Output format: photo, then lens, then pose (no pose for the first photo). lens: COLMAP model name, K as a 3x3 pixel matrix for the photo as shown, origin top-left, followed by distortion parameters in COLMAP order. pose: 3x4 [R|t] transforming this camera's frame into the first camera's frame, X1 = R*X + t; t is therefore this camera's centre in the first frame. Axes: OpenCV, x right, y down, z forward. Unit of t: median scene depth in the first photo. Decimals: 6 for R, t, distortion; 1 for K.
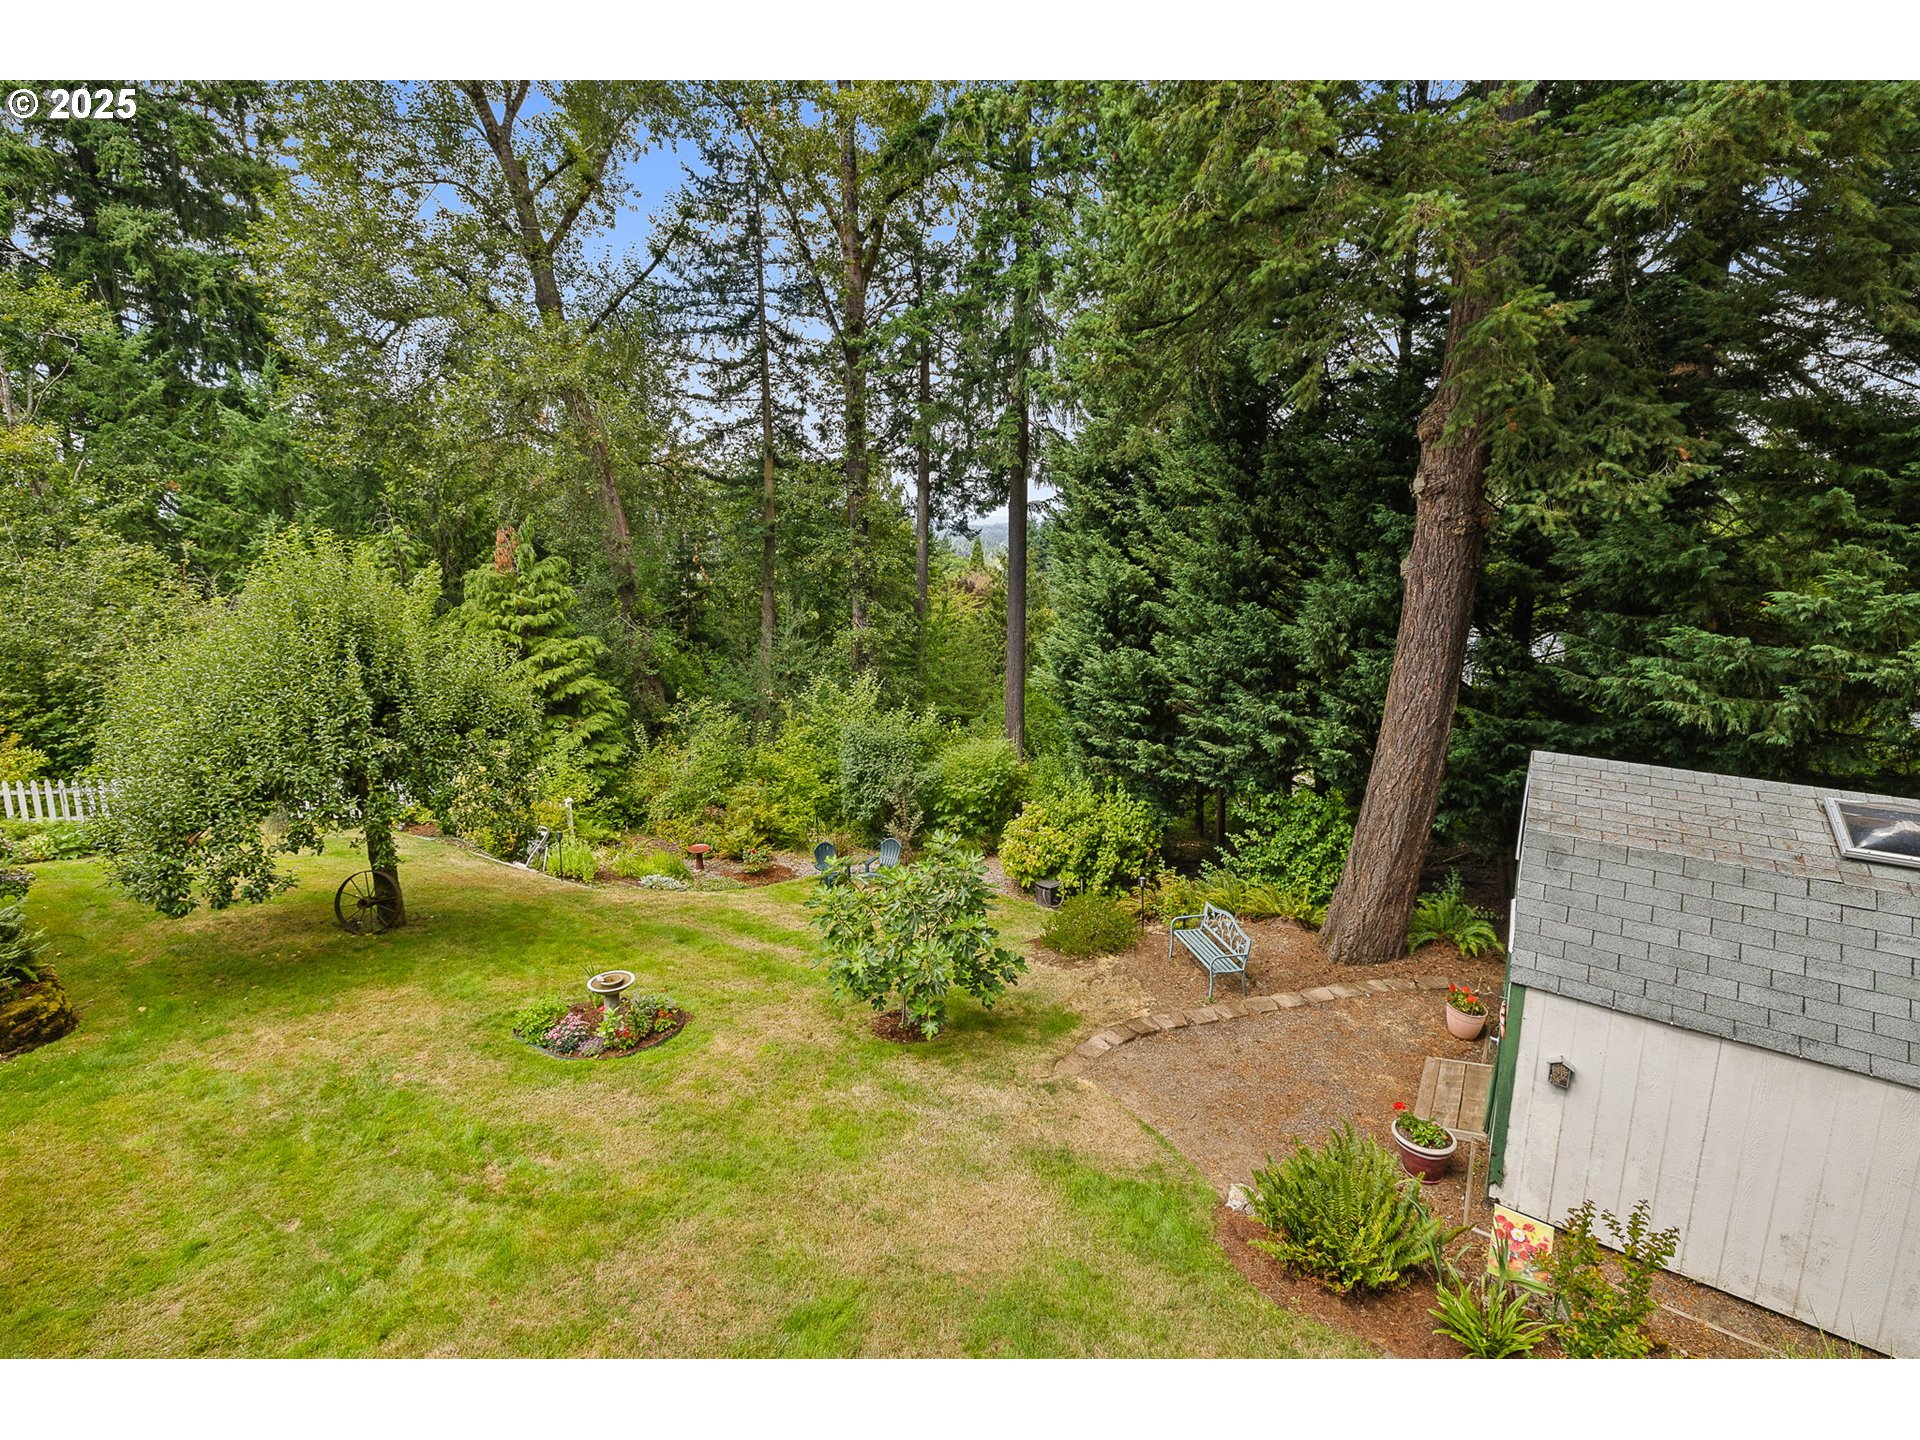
lens RADIAL K [[845.5, 0, 960.0], [0, 845.5, 720.0], [0, 0, 1]] dist [-0.042447, 0.016480]
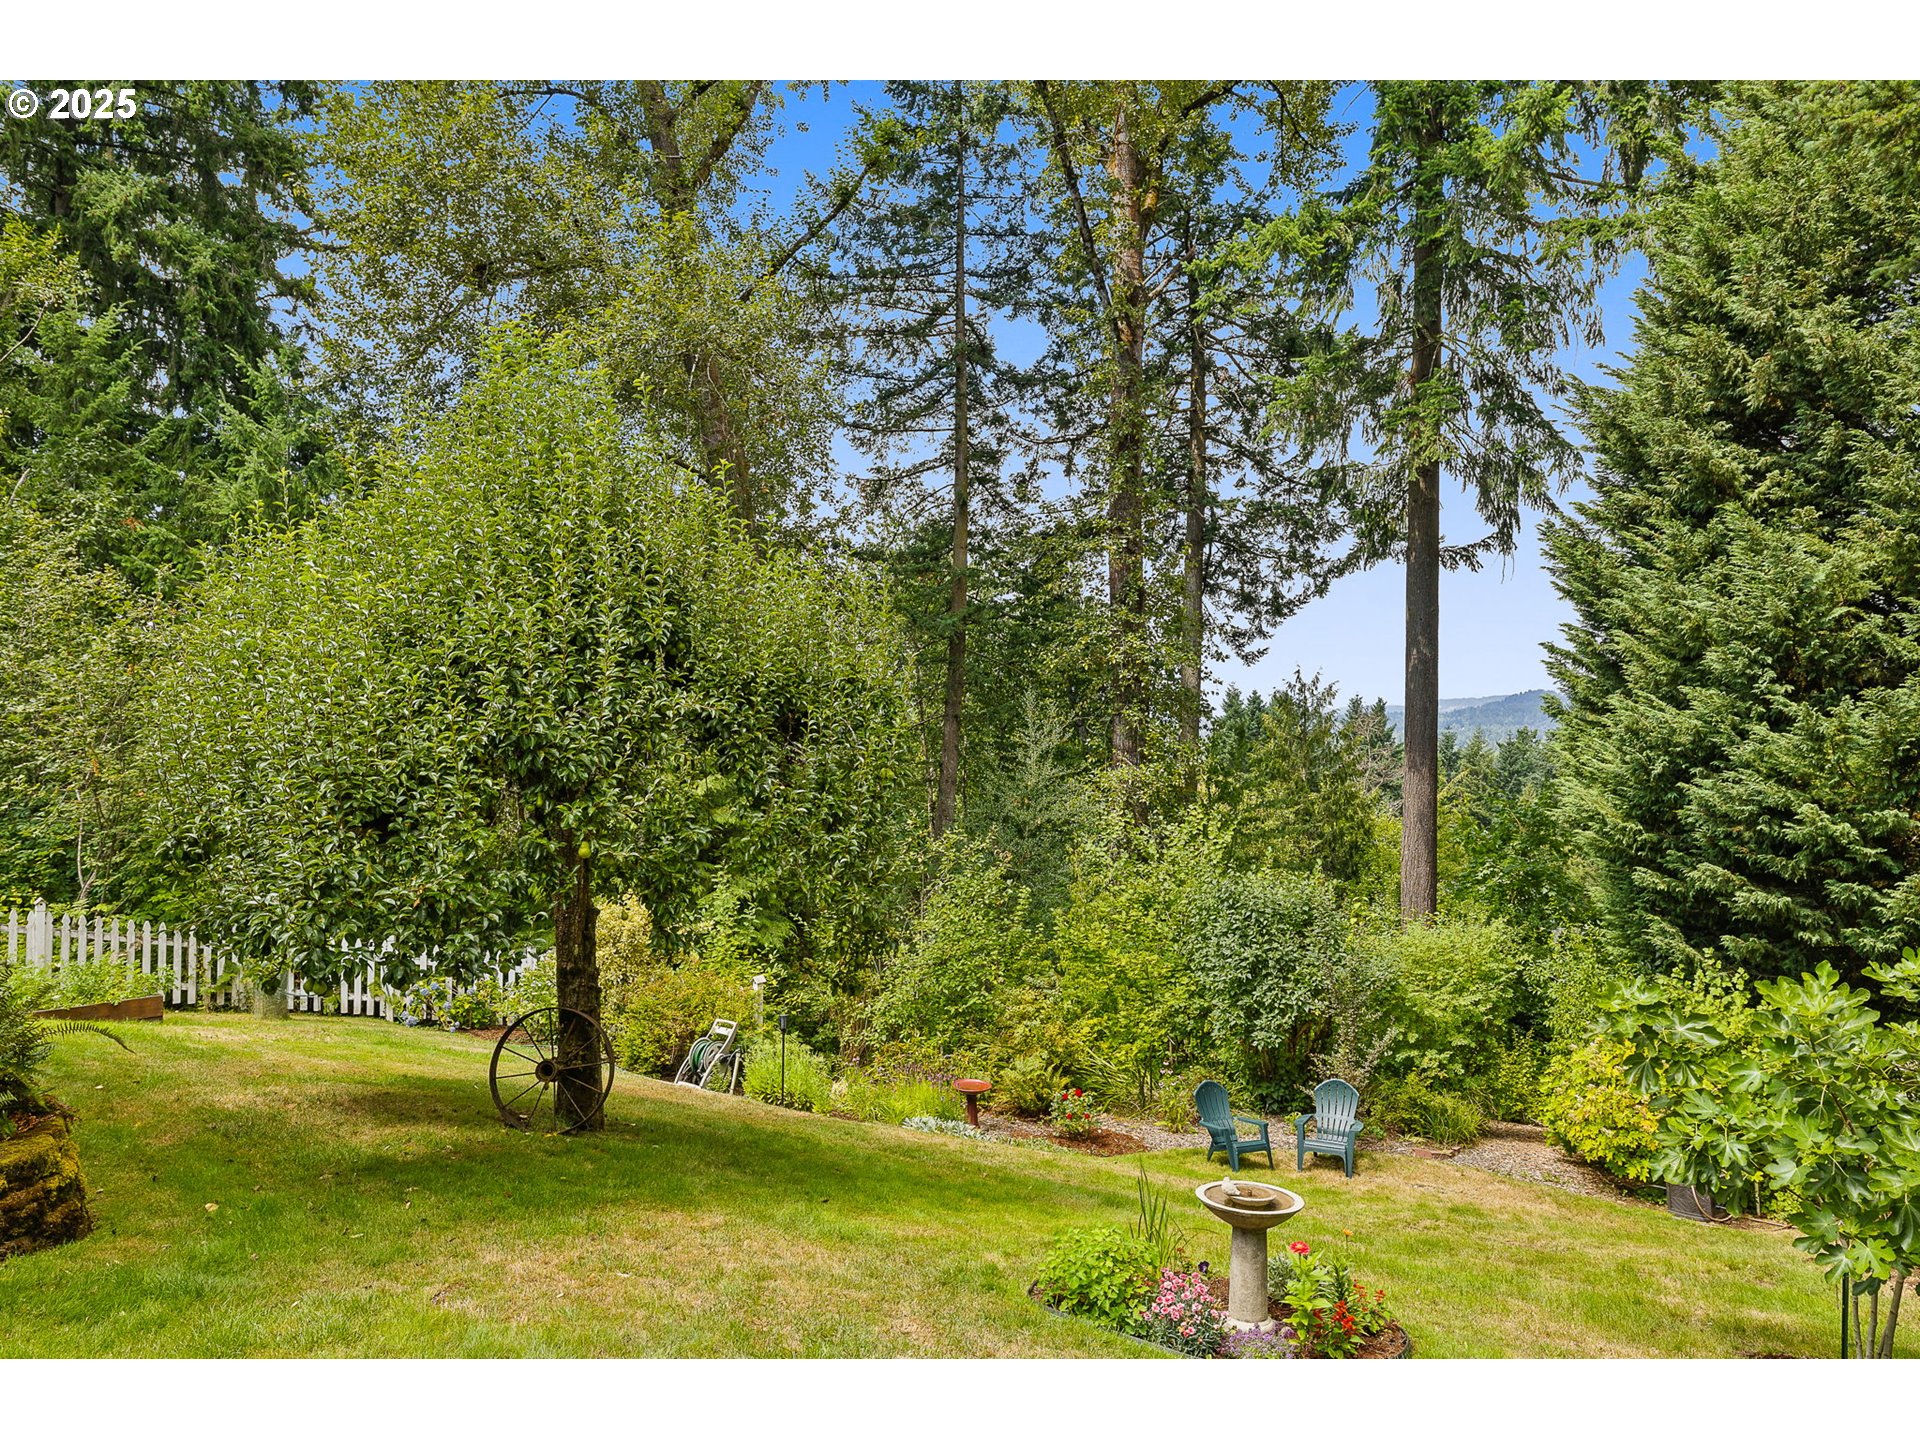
lens RADIAL K [[1317.1, 0, 960.0], [0, 1317.1, 720.0], [0, 0, 1]] dist [-0.001949, 0.000059]
pose [[0.991198, 0.006942, -0.132203, -0.137449], [-0.033708, 0.978945, -0.201324, 0.062058], [0.128021, 0.204008, 0.970562, 0.082321]]
